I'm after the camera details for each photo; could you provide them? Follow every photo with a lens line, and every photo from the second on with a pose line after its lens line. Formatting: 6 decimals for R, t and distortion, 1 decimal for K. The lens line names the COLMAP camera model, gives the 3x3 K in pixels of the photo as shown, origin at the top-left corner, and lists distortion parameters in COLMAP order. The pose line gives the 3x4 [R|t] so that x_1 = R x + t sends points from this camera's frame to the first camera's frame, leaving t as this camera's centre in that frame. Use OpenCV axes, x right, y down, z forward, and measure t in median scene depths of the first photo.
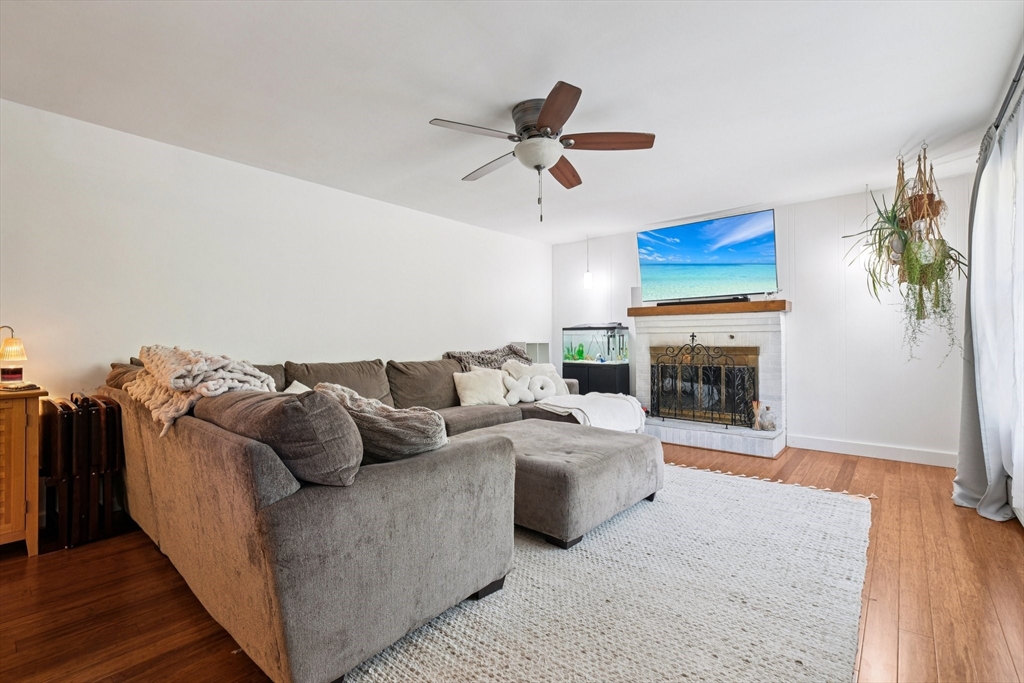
lens RADIAL K [[459.5, 0, 514.0], [0, 459.5, 345.7], [0, 0, 1]] dist [-0.001904, -0.000211]
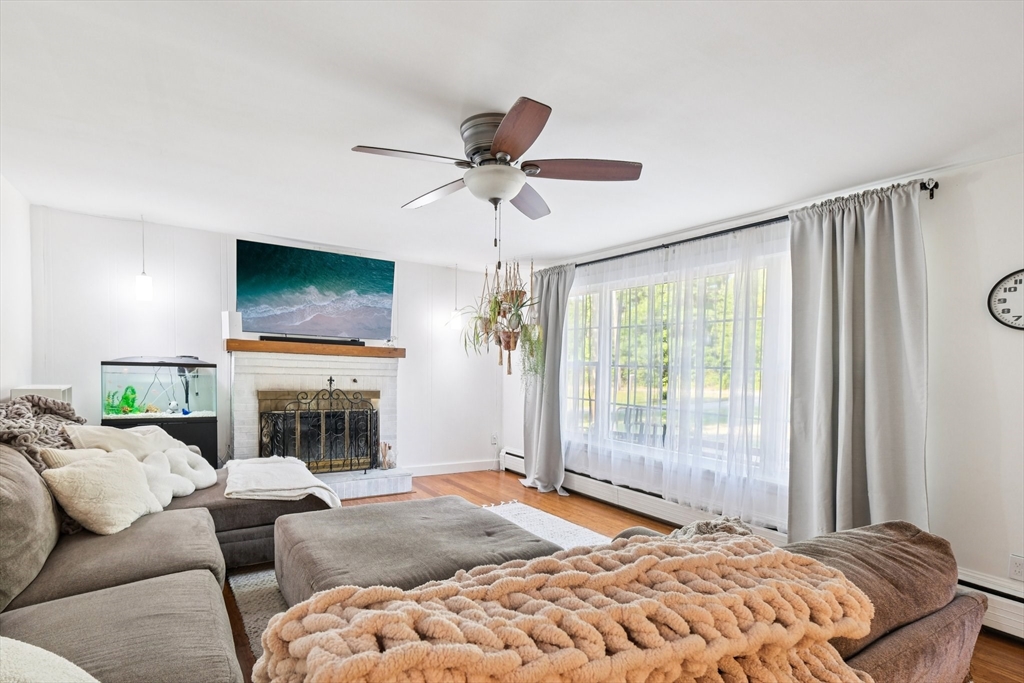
lens RADIAL K [[470.4, 0, 512.8], [0, 470.4, 384.3], [0, 0, 1]] dist [0.000193, -0.000003]
pose [[0.305018, -0.019359, 0.952150, -0.388540], [-0.021154, 0.999409, 0.027096, -0.045830], [-0.952111, -0.028407, 0.304429, 0.372989]]
